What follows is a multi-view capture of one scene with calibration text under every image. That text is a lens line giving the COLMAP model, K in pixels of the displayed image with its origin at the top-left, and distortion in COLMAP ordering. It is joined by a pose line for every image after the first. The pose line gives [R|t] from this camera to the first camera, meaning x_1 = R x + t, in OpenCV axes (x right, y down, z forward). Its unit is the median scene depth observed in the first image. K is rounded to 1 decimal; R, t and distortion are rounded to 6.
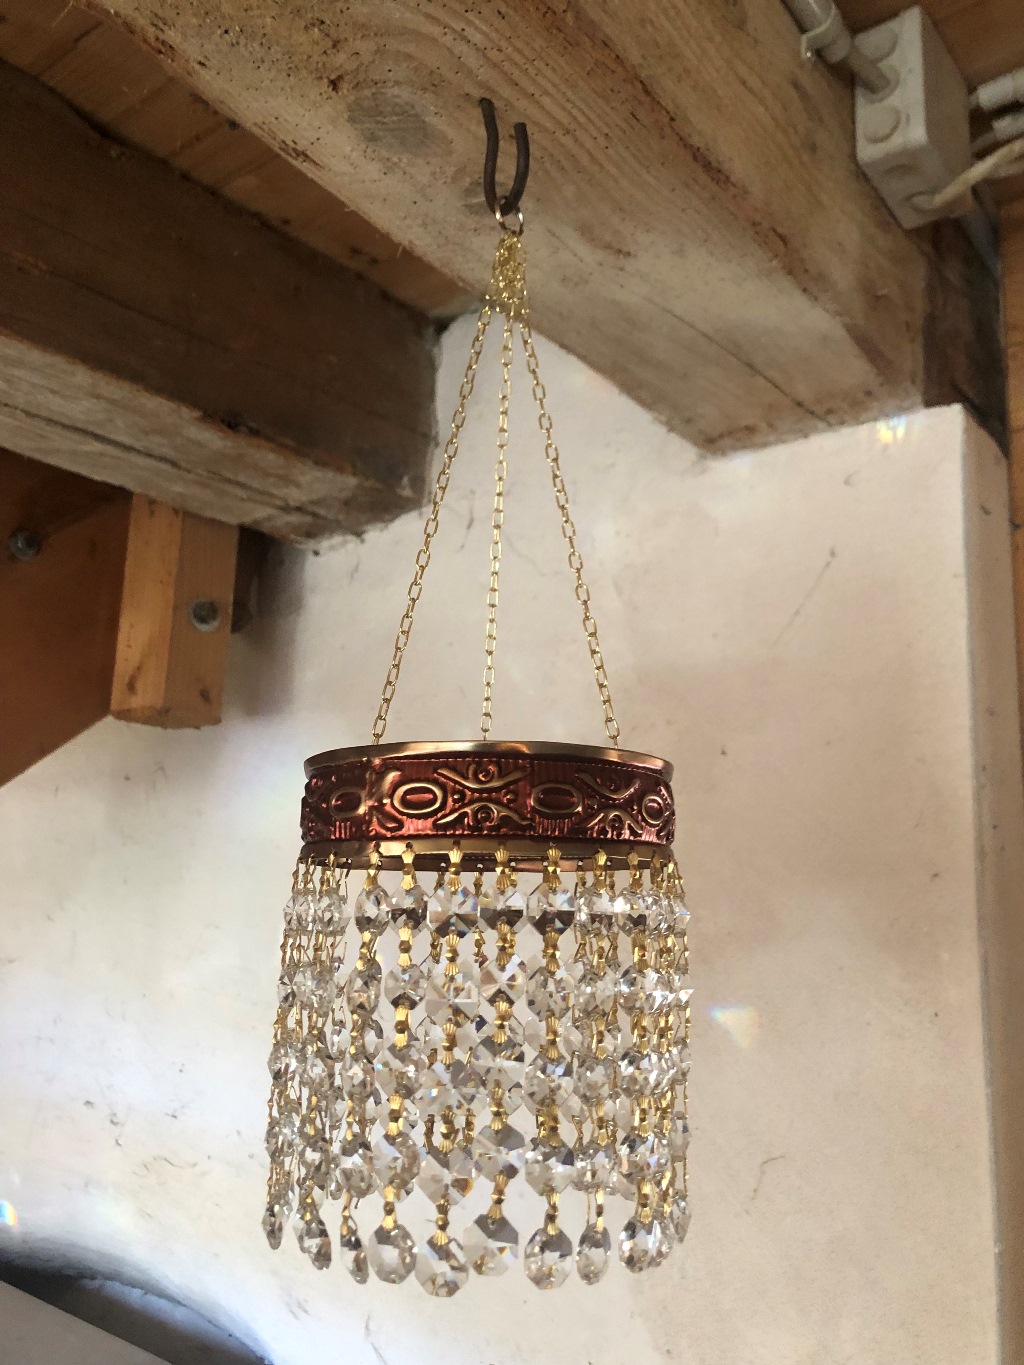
lens RADIAL K [[1153.7, 0, 522.5], [0, 1153.7, 677.5], [0, 0, 1]] dist [-0.003302, 0.022152]
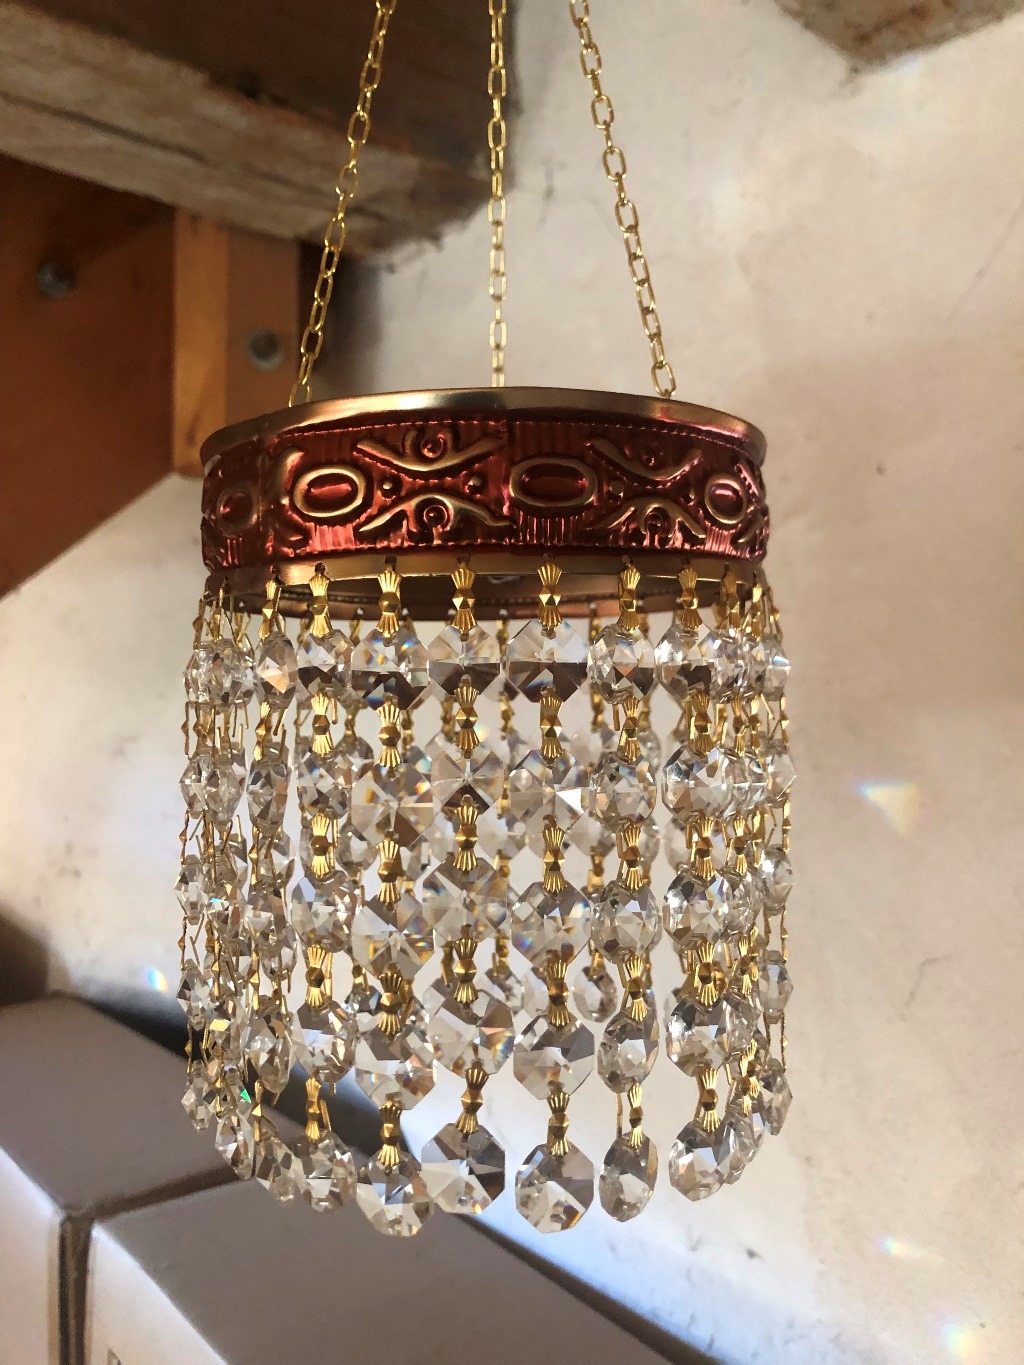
lens RADIAL K [[1153.7, 0, 508.0], [0, 1153.7, 675.2], [0, 0, 1]] dist [-0.003302, 0.022152]
pose [[0.987641, -0.024262, -0.154843, 0.047744], [0.053904, 0.980260, 0.190221, 0.042909], [0.147171, -0.196217, 0.969453, 0.191189]]
